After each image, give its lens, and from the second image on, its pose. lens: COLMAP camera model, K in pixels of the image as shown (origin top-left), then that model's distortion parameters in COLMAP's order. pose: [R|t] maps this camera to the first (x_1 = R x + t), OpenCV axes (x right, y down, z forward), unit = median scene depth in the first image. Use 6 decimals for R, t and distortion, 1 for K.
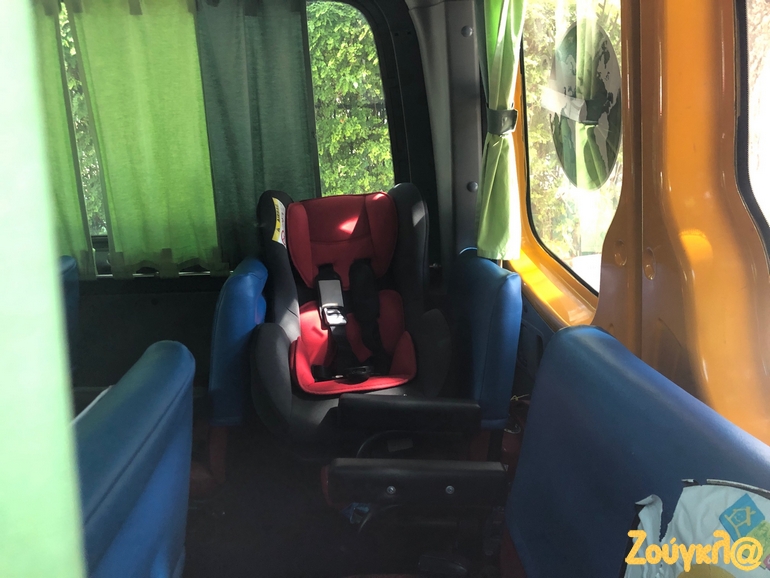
lens RADIAL K [[640.2, 0, 385.0], [0, 640.2, 289.0], [0, 0, 1]] dist [0.006754, -0.018751]
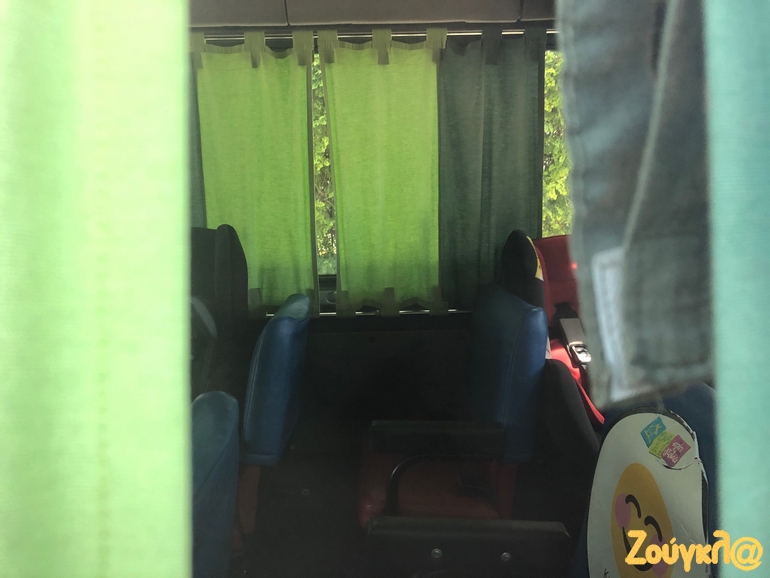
lens RADIAL K [[640.2, 0, 385.0], [0, 640.2, 289.0], [0, 0, 1]] dist [0.006754, -0.018751]
pose [[0.999676, 0.001382, -0.025409, -0.339861], [-0.003033, 0.997878, -0.065045, 0.005959], [0.025265, 0.065101, 0.997559, -0.020087]]
